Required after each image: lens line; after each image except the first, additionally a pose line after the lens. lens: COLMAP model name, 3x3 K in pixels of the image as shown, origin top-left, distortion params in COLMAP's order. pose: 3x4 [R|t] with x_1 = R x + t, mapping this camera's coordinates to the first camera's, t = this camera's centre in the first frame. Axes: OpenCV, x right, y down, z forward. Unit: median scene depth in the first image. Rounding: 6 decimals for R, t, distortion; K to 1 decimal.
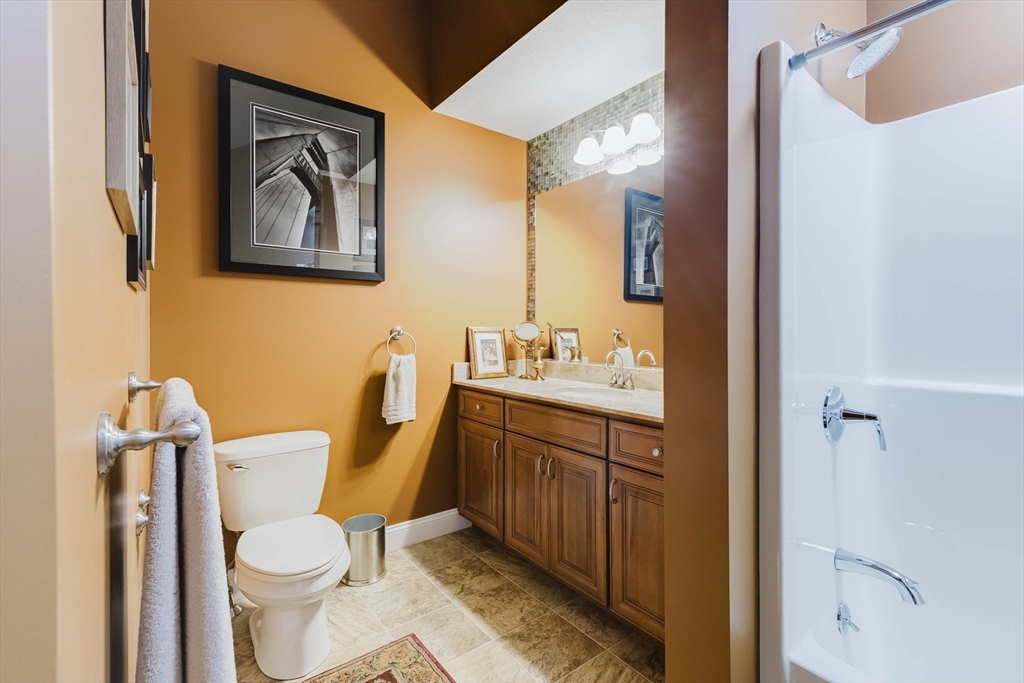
lens RADIAL K [[460.4, 0, 513.0], [0, 460.4, 335.6], [0, 0, 1]] dist [0.001165, 0.002028]
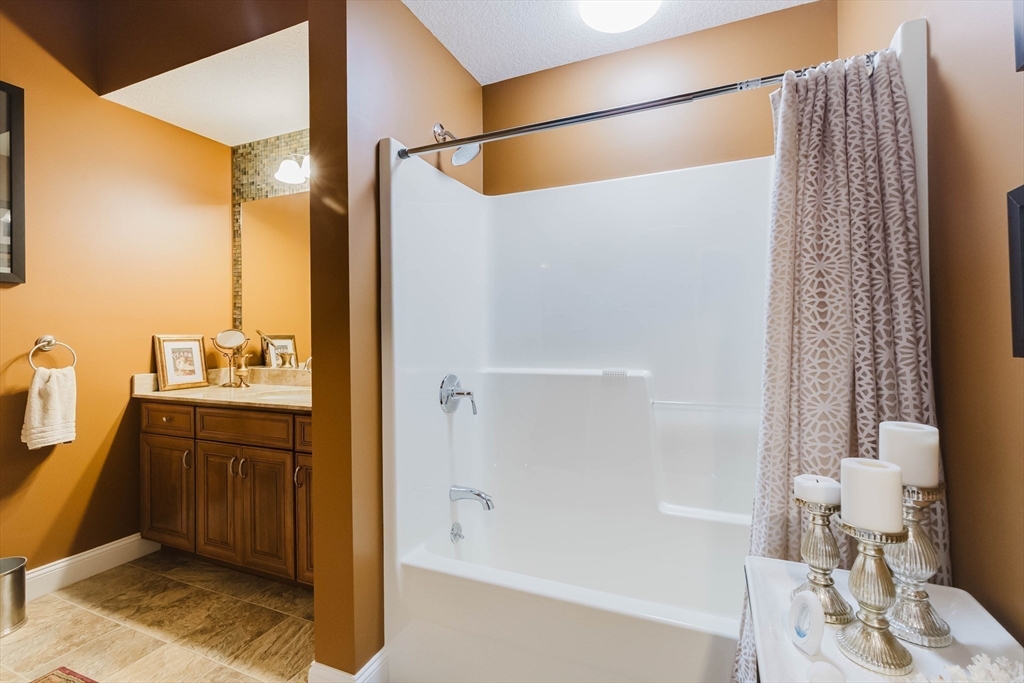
lens RADIAL K [[460.4, 0, 517.4], [0, 460.4, 333.5], [0, 0, 1]] dist [0.001165, 0.002028]
pose [[0.868334, -0.009372, 0.495891, 0.091290], [0.017315, 0.999785, -0.011425, 0.000840], [-0.495678, 0.018507, 0.868309, -0.205790]]
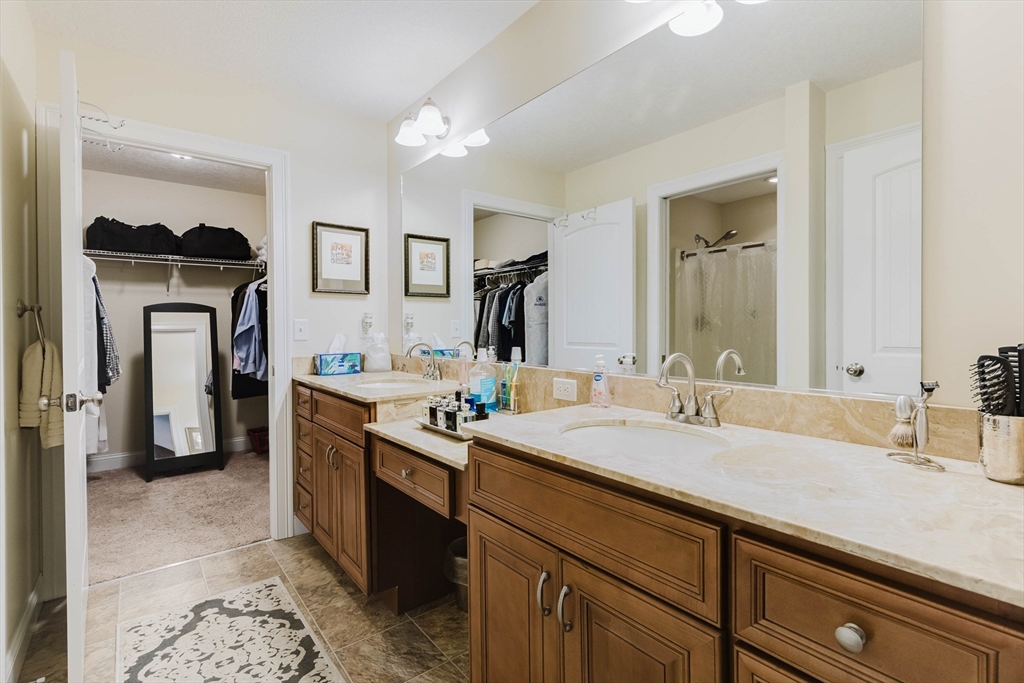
lens RADIAL K [[469.5, 0, 508.5], [0, 469.5, 337.7], [0, 0, 1]] dist [0.000142, 0.000035]
pose [[0.999399, -0.001489, 0.034639, 0.008609], [0.001326, 0.999988, 0.004713, 0.015112], [-0.034646, -0.004664, 0.999389, 0.458555]]
